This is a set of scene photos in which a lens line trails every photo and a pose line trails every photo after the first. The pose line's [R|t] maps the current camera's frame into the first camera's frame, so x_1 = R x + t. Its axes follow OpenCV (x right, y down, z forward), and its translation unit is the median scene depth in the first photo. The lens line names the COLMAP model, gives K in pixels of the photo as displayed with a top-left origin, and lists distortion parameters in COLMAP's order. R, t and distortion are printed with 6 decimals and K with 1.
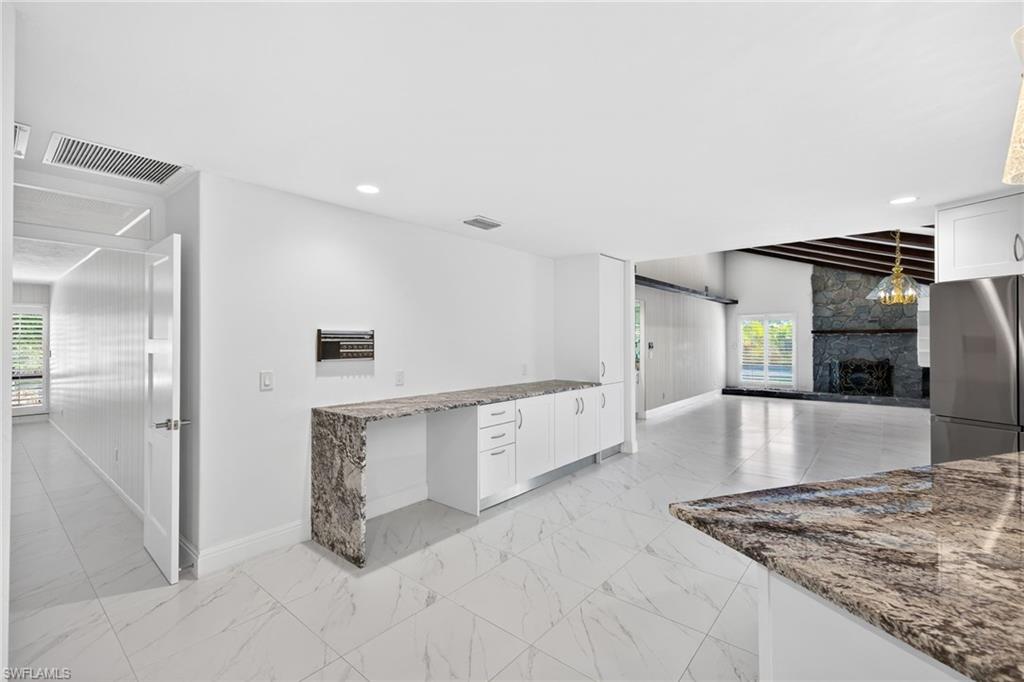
lens RADIAL K [[452.0, 0, 511.7], [0, 452.0, 338.4], [0, 0, 1]] dist [0.018517, -0.003859]
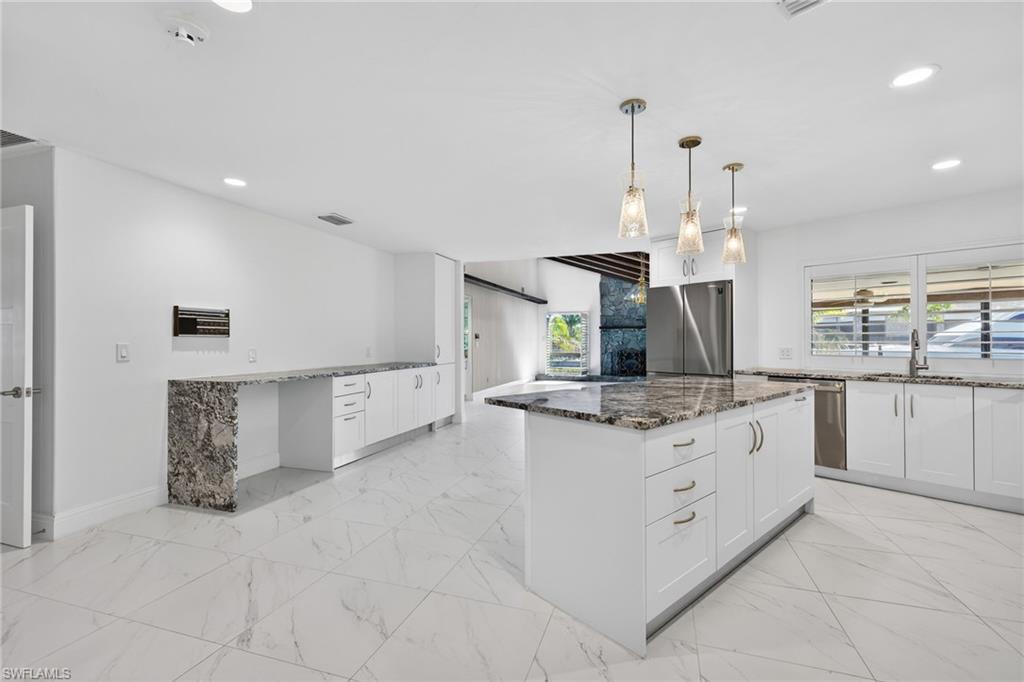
lens RADIAL K [[452.0, 0, 511.5], [0, 452.0, 338.8], [0, 0, 1]] dist [0.018517, -0.003859]
pose [[0.931324, -0.000093, 0.364191, -0.068060], [-0.000908, 0.999996, 0.002579, 0.044261], [-0.364190, -0.002733, 0.931321, -0.233134]]
